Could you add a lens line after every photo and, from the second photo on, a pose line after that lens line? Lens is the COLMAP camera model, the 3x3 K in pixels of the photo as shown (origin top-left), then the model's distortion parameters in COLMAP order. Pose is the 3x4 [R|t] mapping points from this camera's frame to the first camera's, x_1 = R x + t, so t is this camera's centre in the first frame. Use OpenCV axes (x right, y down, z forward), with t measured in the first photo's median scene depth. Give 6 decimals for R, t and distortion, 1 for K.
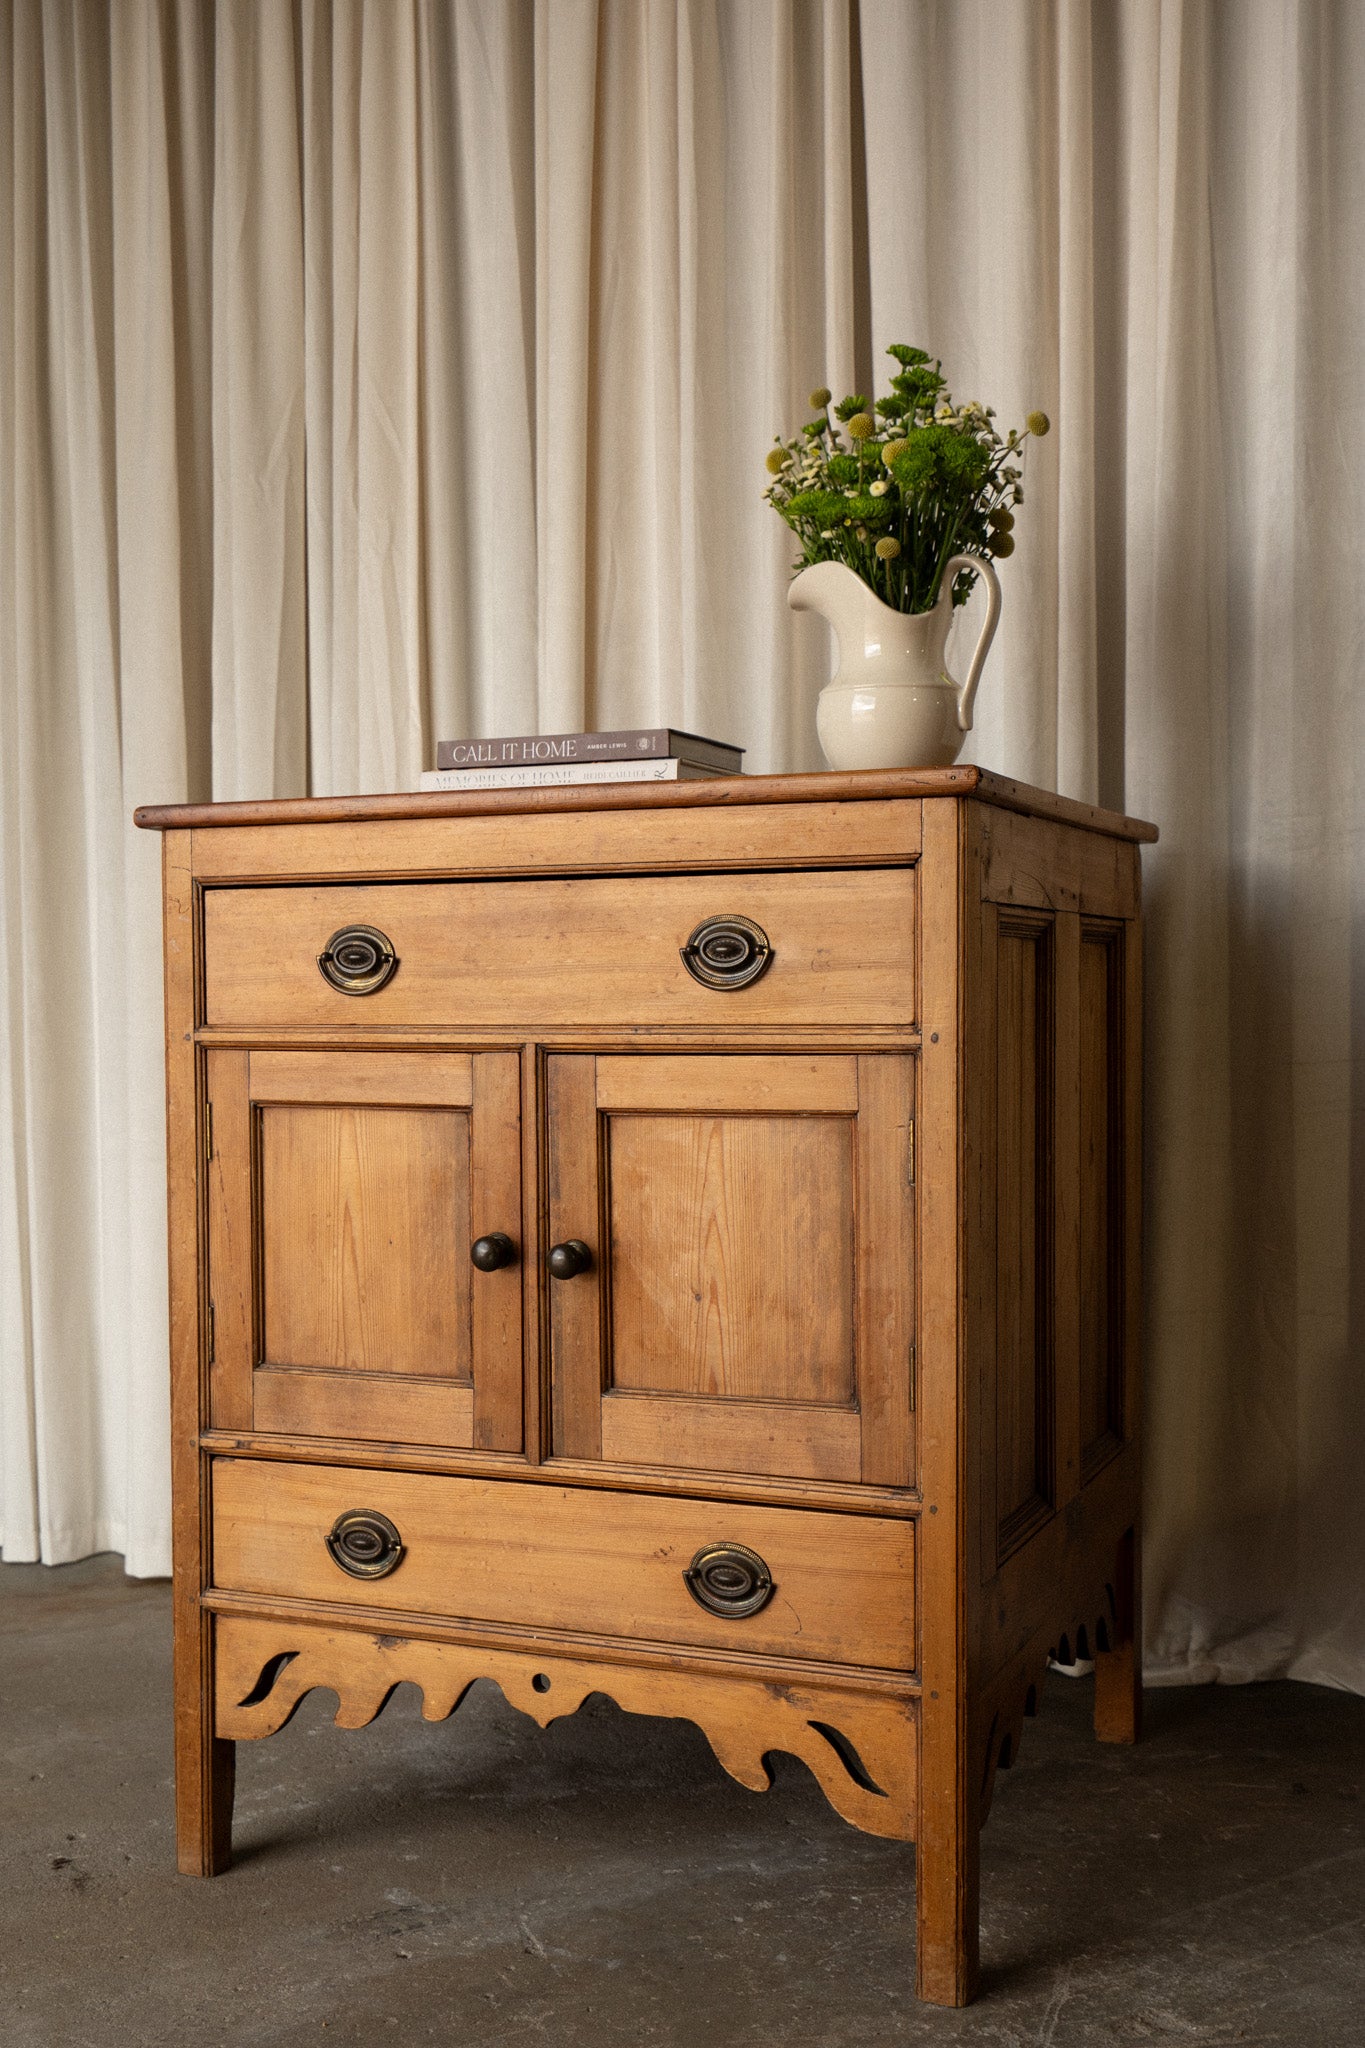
lens RADIAL K [[2184.5, 0, 738.8], [0, 2184.5, 1065.6], [0, 0, 1]] dist [0.005542, 0.000000]
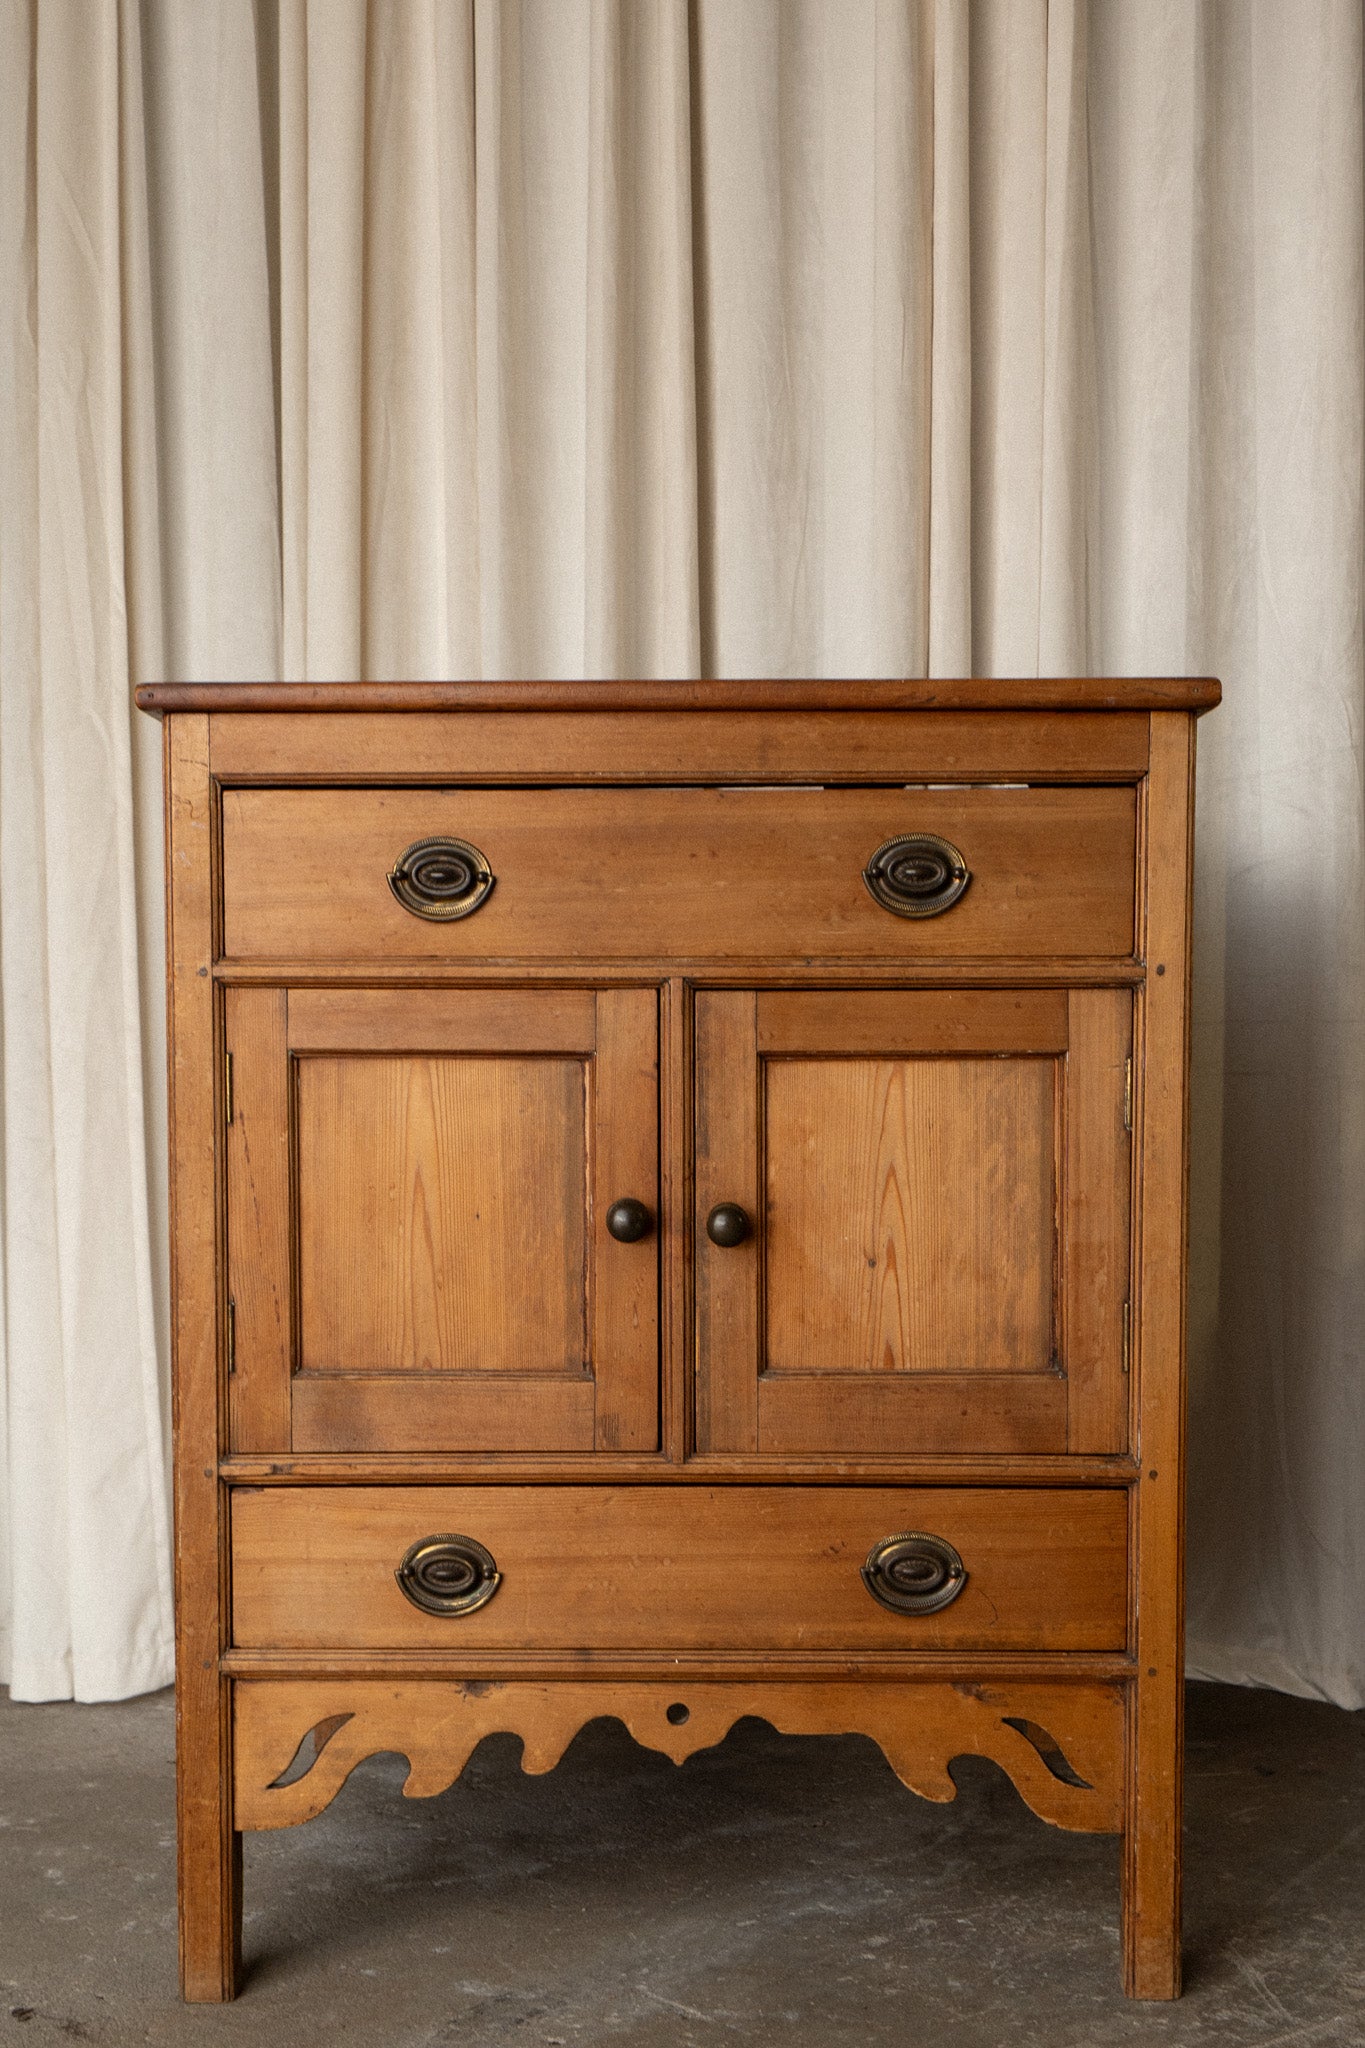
lens RADIAL K [[2538.1, 0, 746.6], [0, 2538.1, 1124.3], [0, 0, 1]] dist [0.002536, 0.000000]
pose [[0.926106, -0.015536, 0.376942, -0.436311], [0.007797, 0.999726, 0.022049, 0.025088], [-0.377182, -0.017481, 0.925974, 0.056065]]
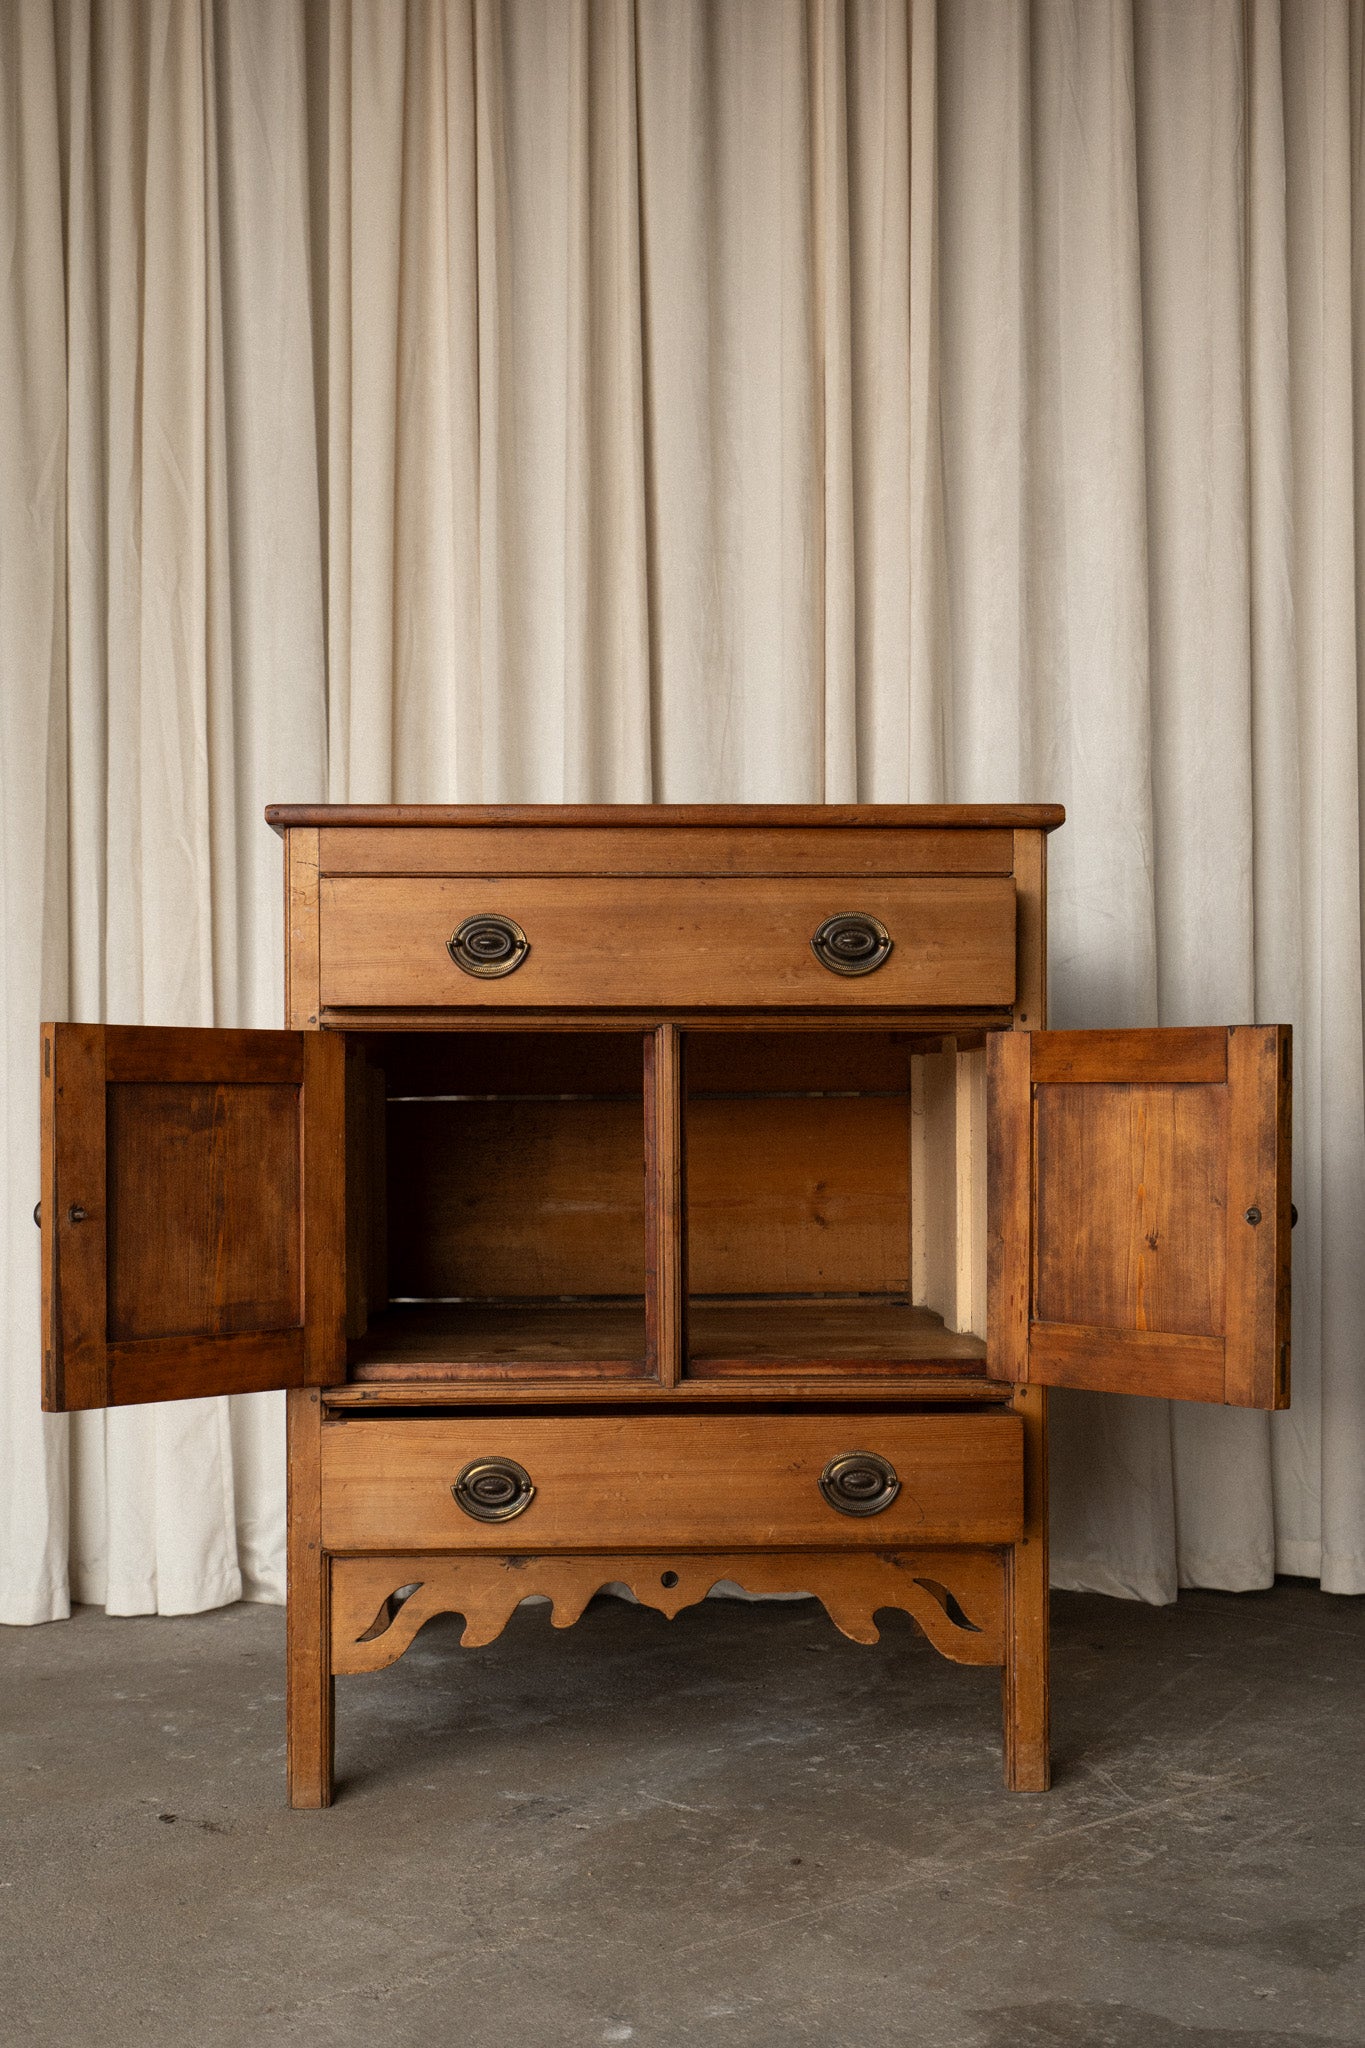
lens RADIAL K [[2184.5, 0, 709.9], [0, 2184.5, 1095.8], [0, 0, 1]] dist [0.005542, 0.000000]
pose [[0.902284, 0.005788, 0.431104, -0.560036], [0.012845, 0.999105, -0.040298, 0.073852], [-0.430951, 0.041898, 0.901402, -0.055298]]
